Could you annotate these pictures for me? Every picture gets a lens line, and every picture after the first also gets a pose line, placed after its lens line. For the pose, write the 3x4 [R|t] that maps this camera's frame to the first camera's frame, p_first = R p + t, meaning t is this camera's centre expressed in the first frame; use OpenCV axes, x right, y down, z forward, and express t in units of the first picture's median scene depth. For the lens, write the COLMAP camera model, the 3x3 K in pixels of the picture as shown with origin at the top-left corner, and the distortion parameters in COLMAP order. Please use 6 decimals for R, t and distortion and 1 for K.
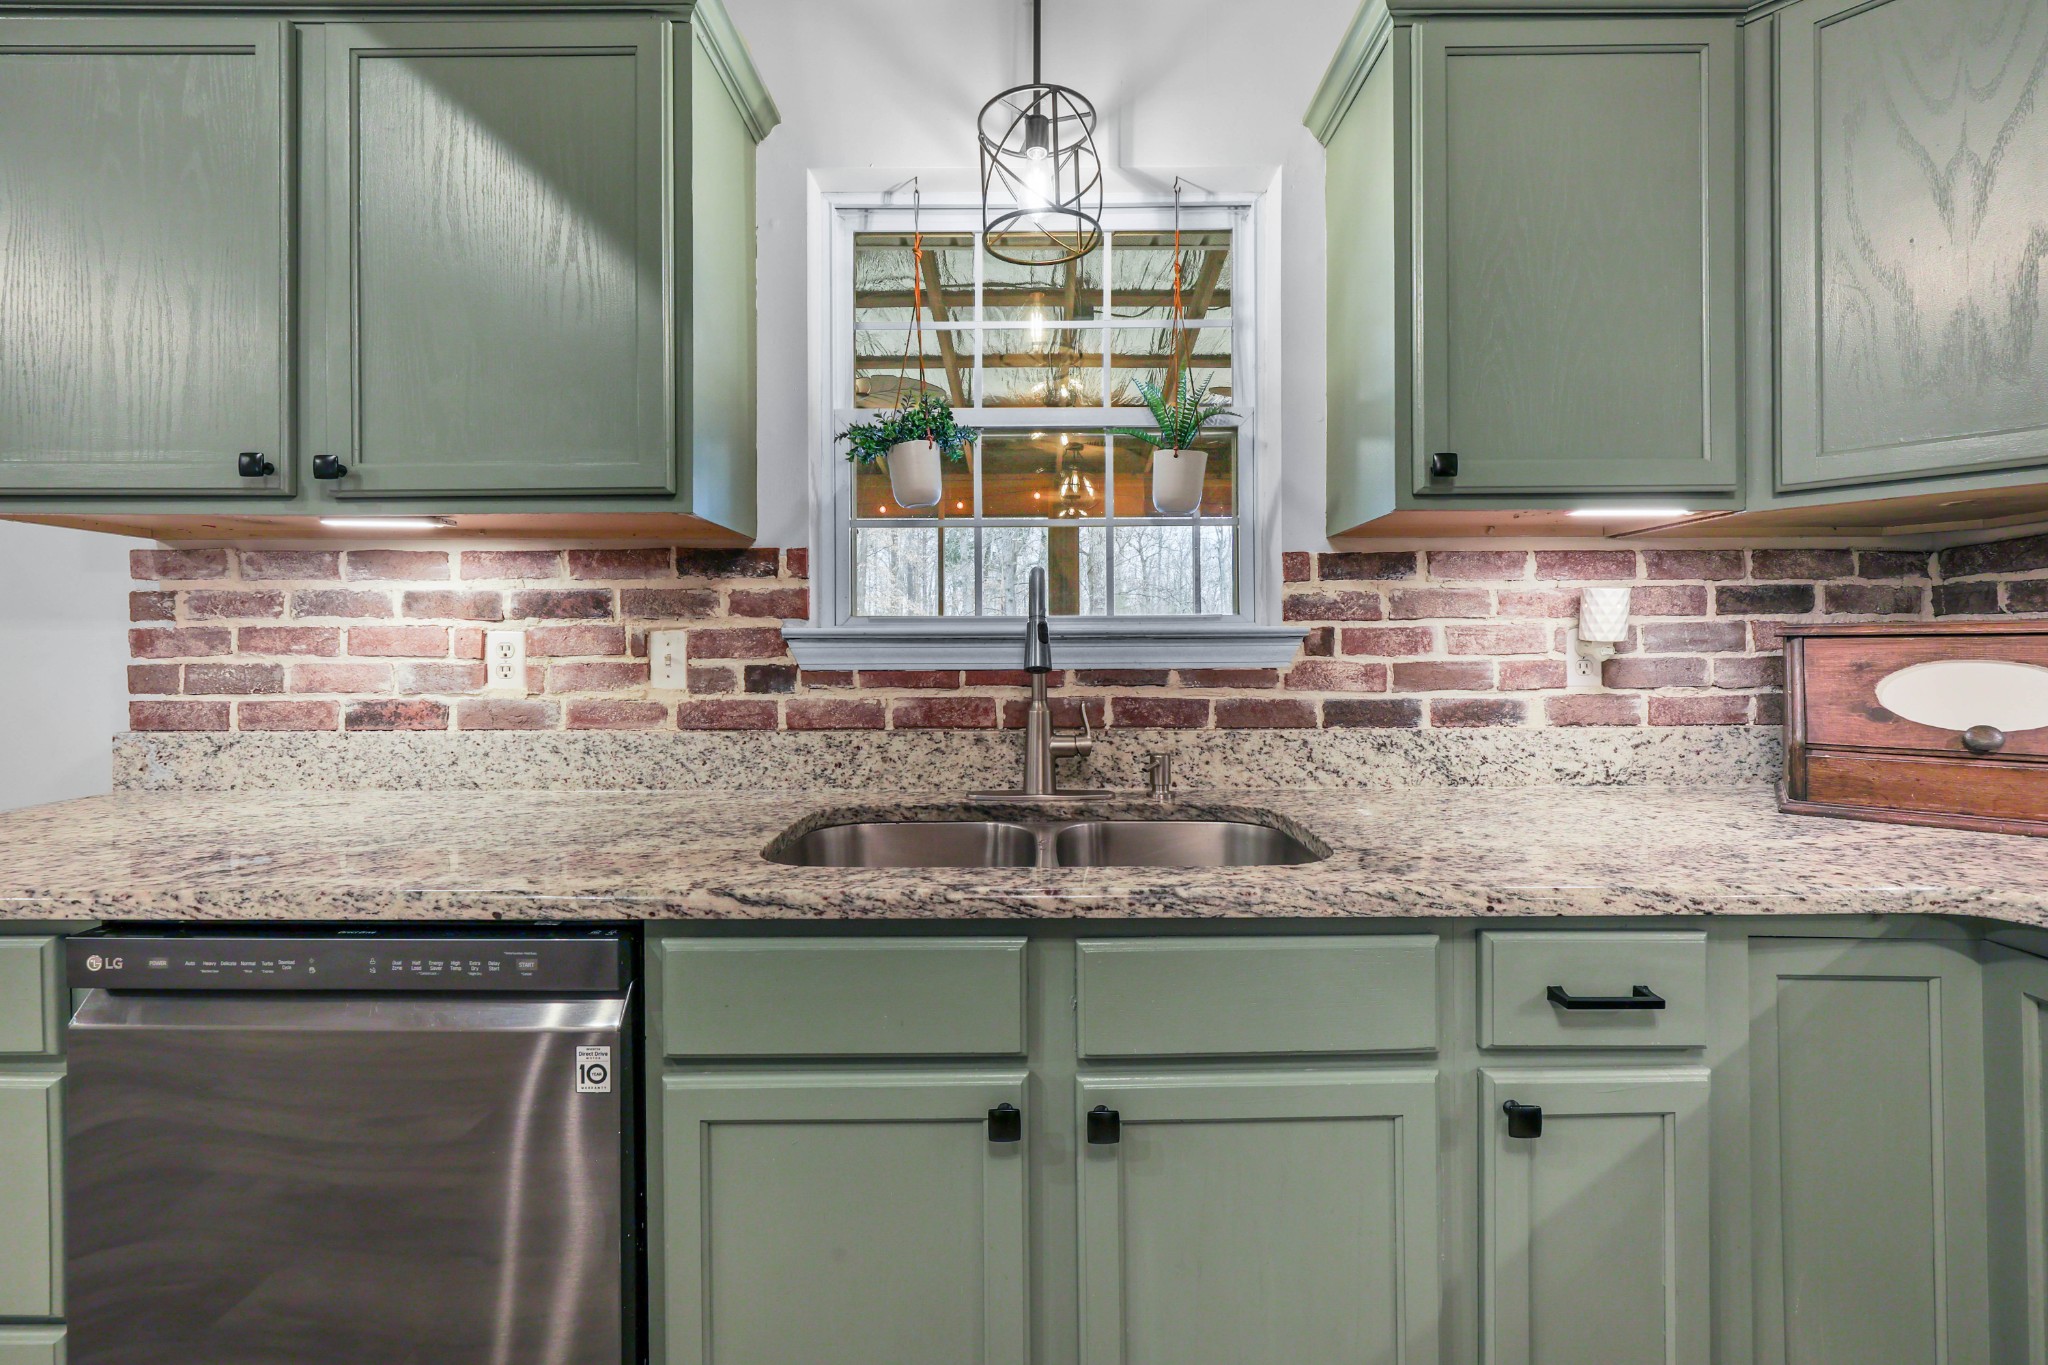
lens RADIAL K [[816.9, 0, 1024.9], [0, 816.9, 666.8], [0, 0, 1]] dist [0.000669, -0.000030]
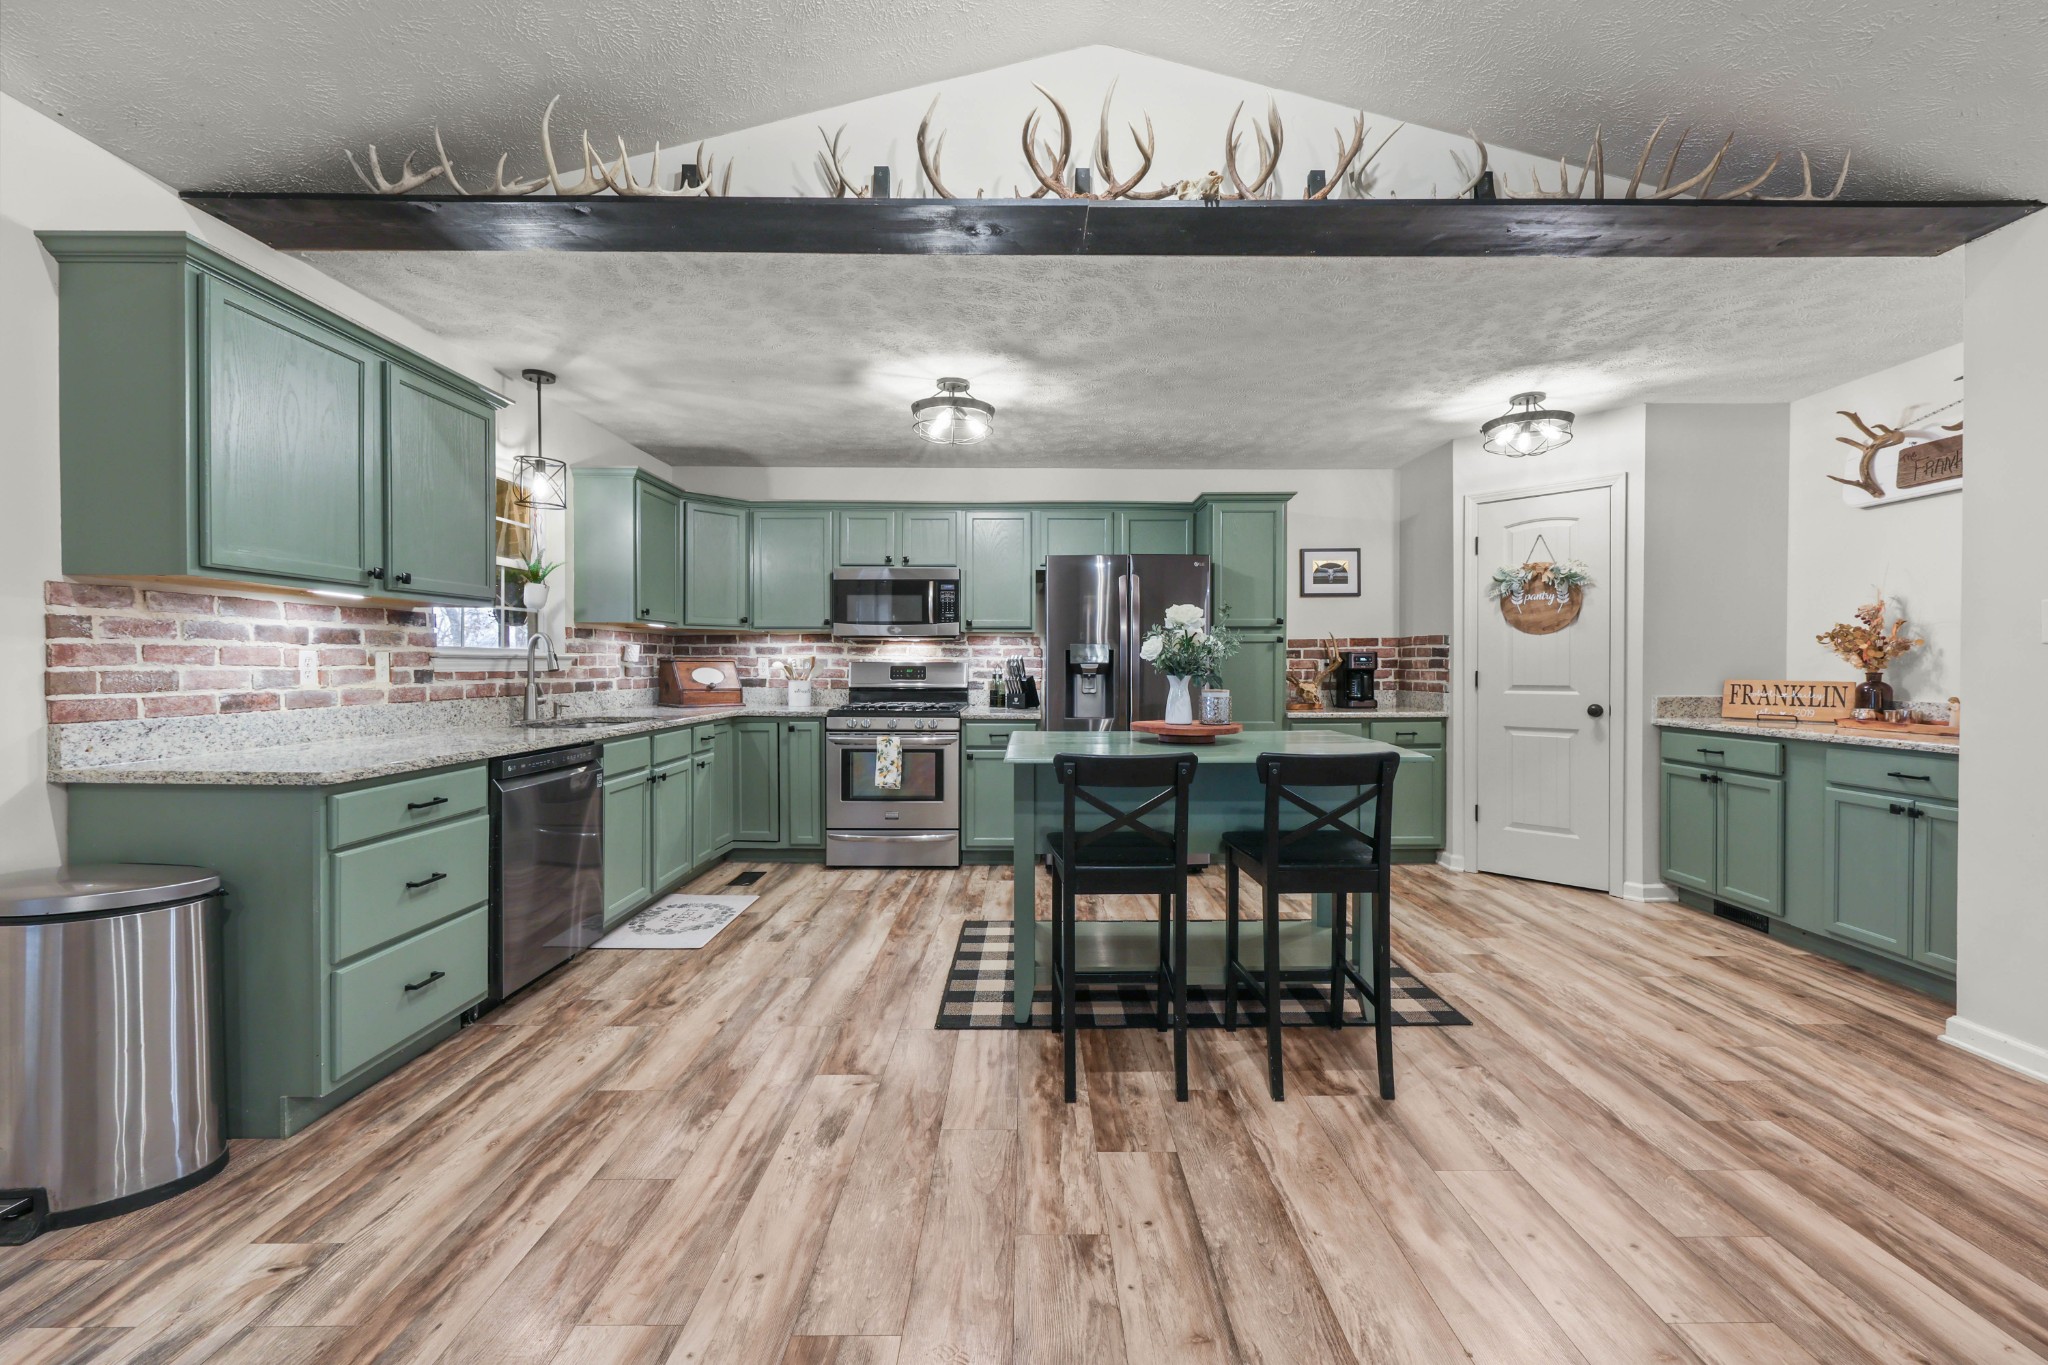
lens RADIAL K [[816.9, 0, 1026.2], [0, 816.9, 672.9], [0, 0, 1]] dist [0.000669, -0.000030]
pose [[0.009112, -0.008091, 0.999926, -2.351588], [-0.001768, 0.999966, 0.008107, -0.013925], [-0.999957, -0.001842, 0.009098, -0.529047]]
